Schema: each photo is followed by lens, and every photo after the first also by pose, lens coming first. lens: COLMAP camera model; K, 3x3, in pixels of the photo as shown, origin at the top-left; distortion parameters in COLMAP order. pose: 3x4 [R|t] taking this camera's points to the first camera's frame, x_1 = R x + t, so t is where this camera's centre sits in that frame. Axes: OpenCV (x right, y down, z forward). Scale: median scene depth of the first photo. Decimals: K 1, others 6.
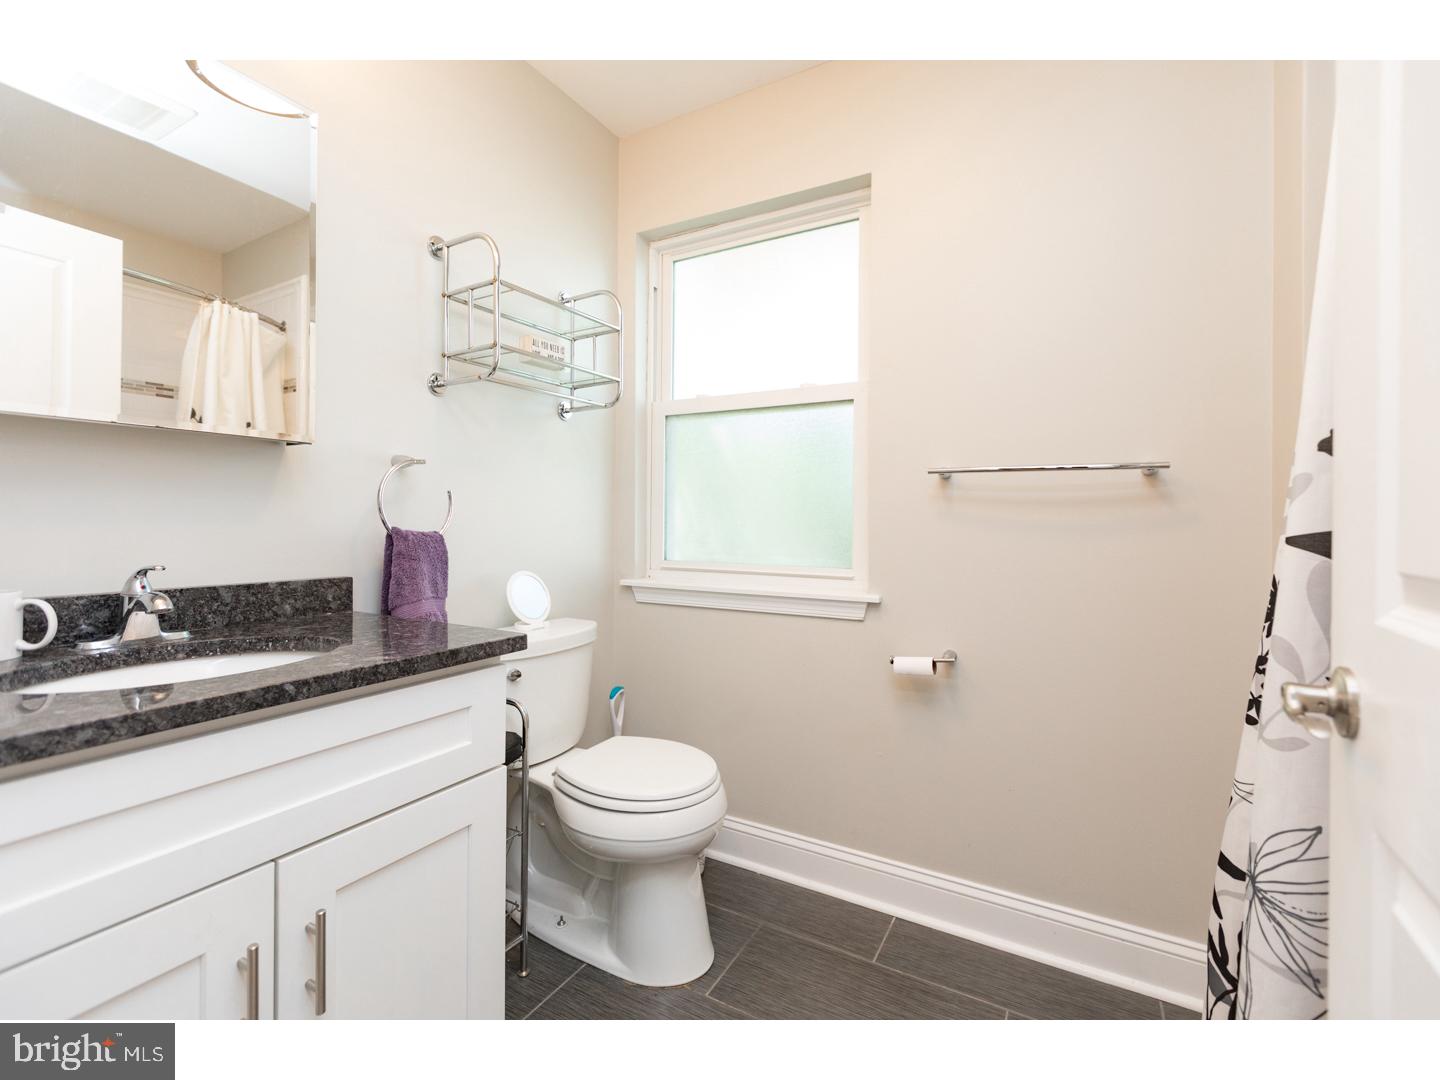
lens RADIAL K [[641.0, 0, 720.1], [0, 641.0, 528.1], [0, 0, 1]] dist [0.004928, -0.001729]
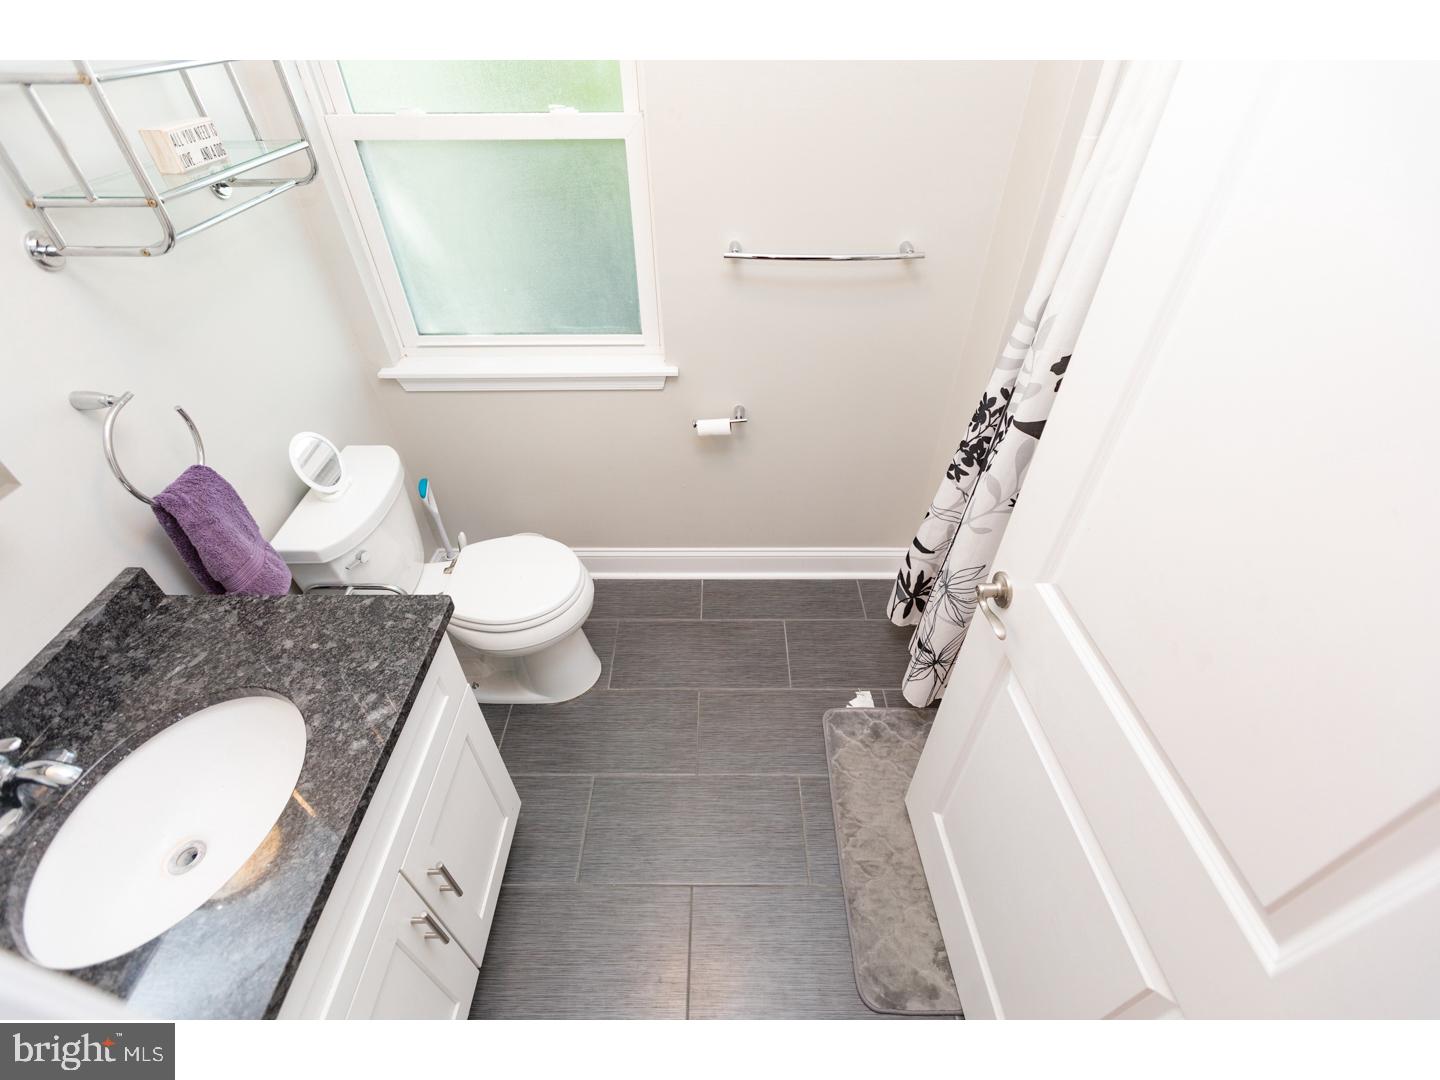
lens RADIAL K [[641.0, 0, 711.9], [0, 641.0, 533.6], [0, 0, 1]] dist [0.004928, -0.001729]
pose [[0.871796, -0.333675, 0.358653, -0.216697], [0.018470, 0.754010, 0.656603, -0.473780], [-0.489521, -0.565799, 0.663506, 0.124689]]
